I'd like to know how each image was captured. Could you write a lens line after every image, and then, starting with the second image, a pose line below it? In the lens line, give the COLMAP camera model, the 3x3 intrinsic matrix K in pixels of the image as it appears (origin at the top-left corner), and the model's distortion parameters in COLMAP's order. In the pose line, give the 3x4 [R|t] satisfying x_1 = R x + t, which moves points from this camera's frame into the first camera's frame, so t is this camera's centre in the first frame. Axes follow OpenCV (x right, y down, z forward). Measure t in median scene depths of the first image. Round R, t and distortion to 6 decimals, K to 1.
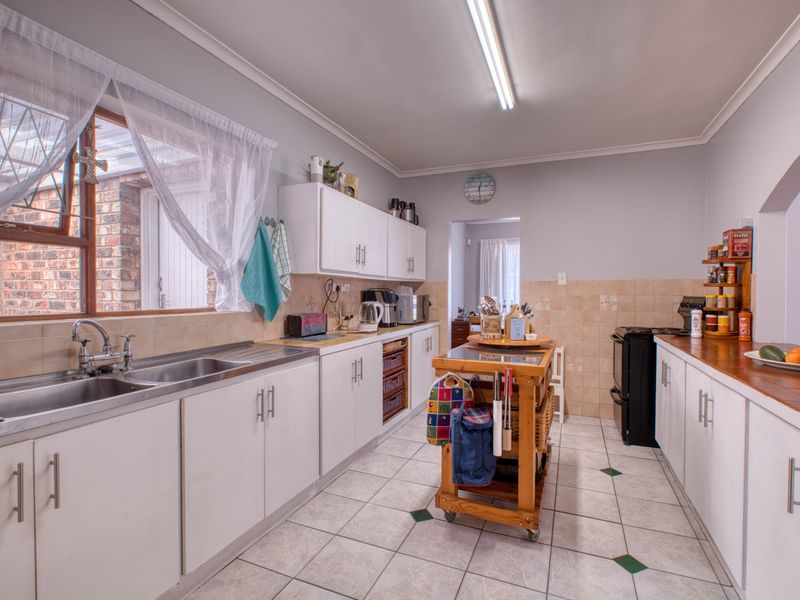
lens RADIAL K [[411.4, 0, 400.0], [0, 411.4, 300.0], [0, 0, 1]] dist [0.026204, 0.000136]
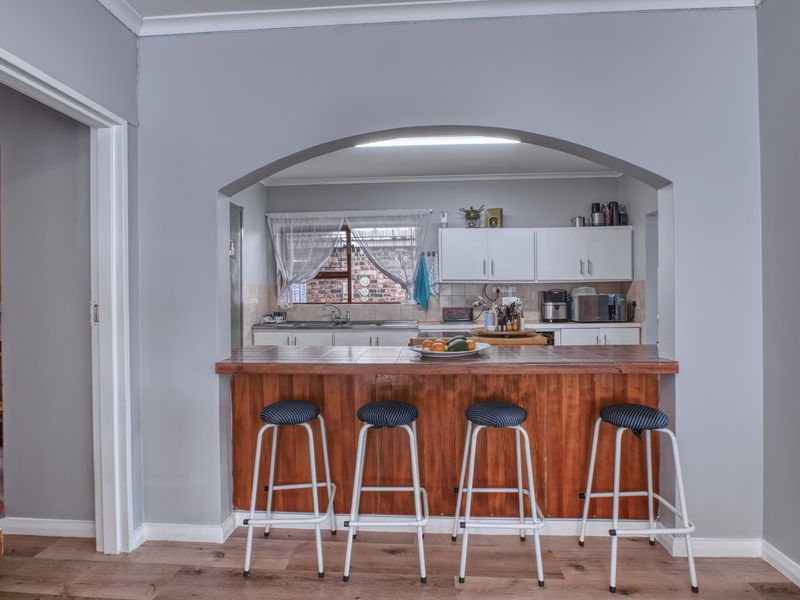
lens RADIAL K [[411.4, 0, 400.0], [0, 411.4, 300.0], [0, 0, 1]] dist [0.026204, 0.000136]
pose [[0.331921, -0.005257, -0.943292, 1.171344], [-0.014203, 0.999843, -0.010569, 0.025350], [0.943200, 0.016905, 0.331795, 0.270259]]
